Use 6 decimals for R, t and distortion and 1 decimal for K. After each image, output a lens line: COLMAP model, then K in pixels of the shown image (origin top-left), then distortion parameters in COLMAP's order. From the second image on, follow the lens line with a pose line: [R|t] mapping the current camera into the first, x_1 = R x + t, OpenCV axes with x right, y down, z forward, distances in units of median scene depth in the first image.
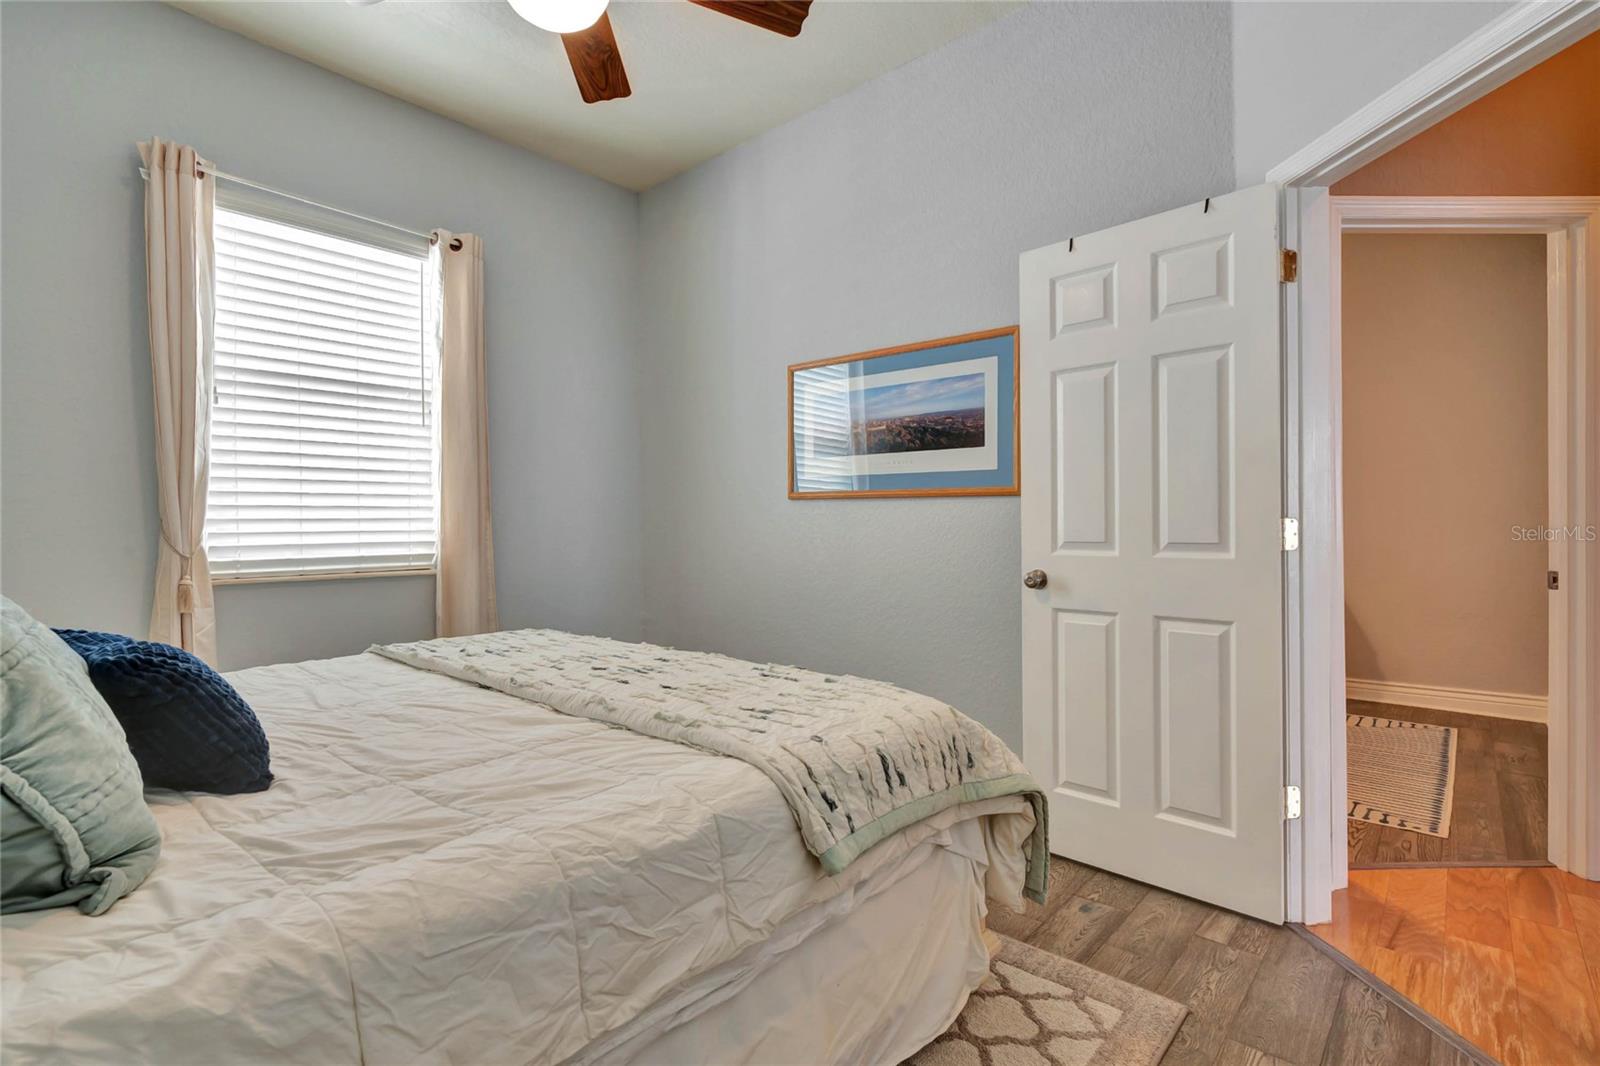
lens RADIAL K [[730.3, 0, 804.8], [0, 730.3, 533.7], [0, 0, 1]] dist [0.020684, -0.000123]
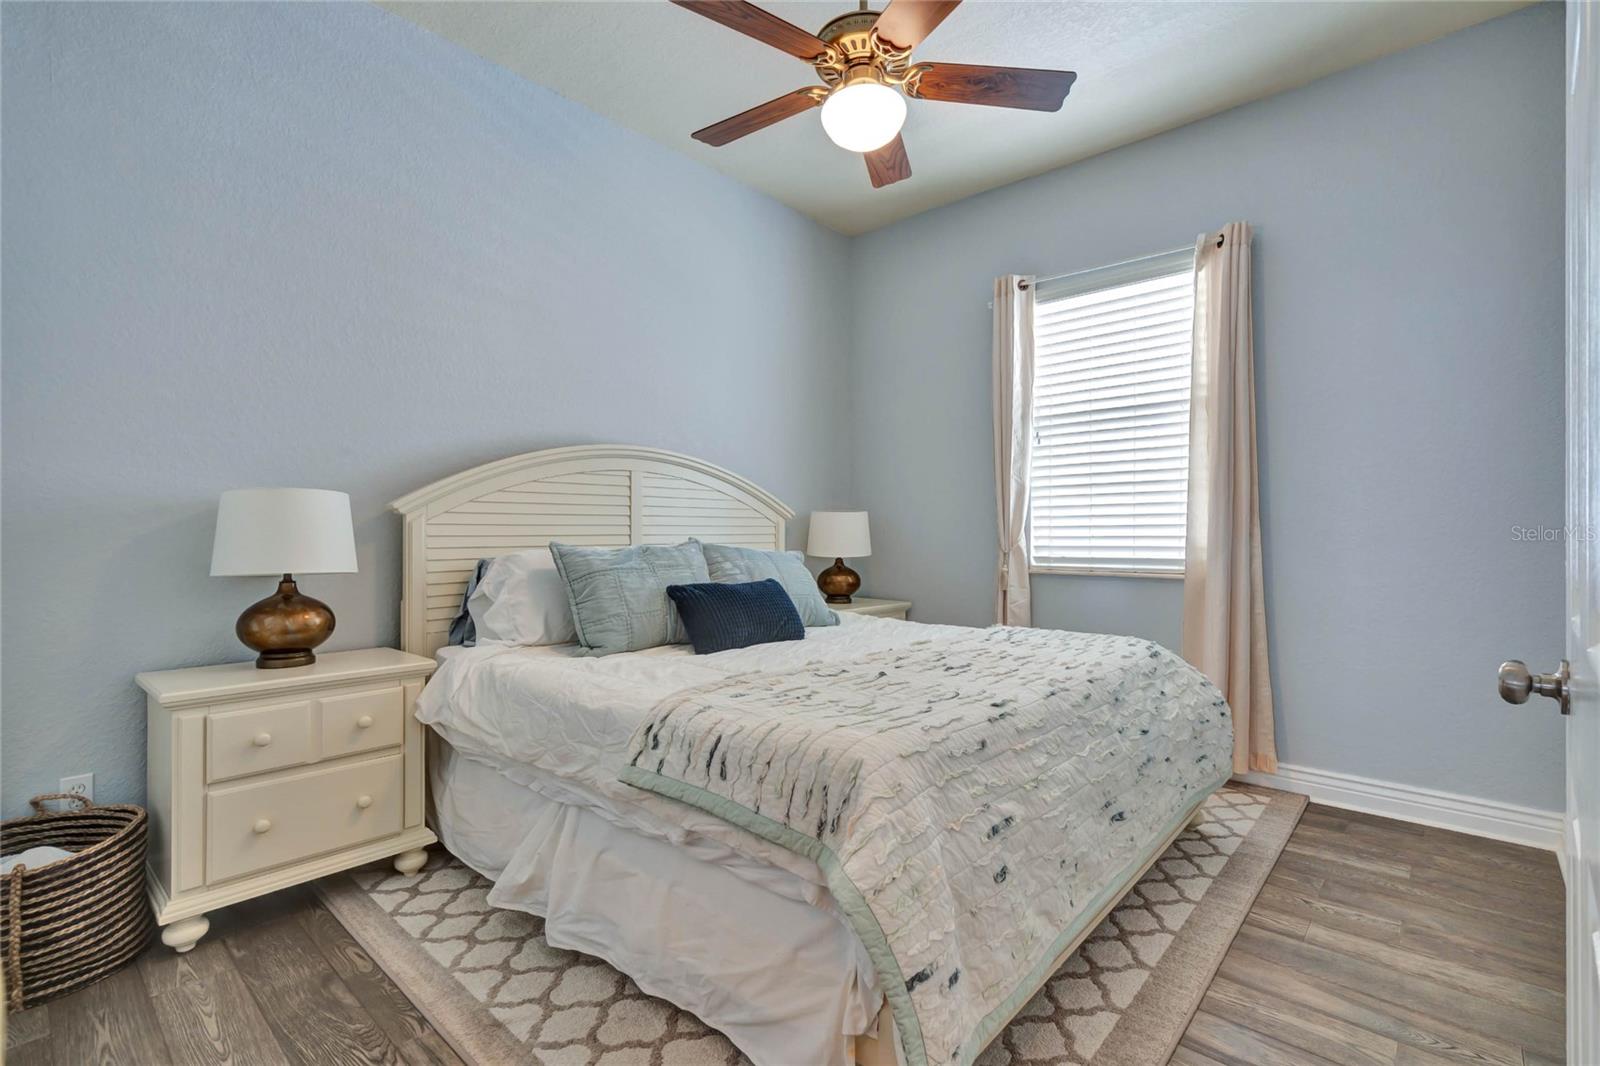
lens RADIAL K [[730.3, 0, 804.8], [0, 730.3, 525.3], [0, 0, 1]] dist [0.020684, -0.000123]
pose [[0.002282, -0.008199, -0.999964, 0.595525], [-0.028806, 0.999551, -0.008262, 0.001926], [0.999582, 0.028824, 0.002045, 0.577329]]
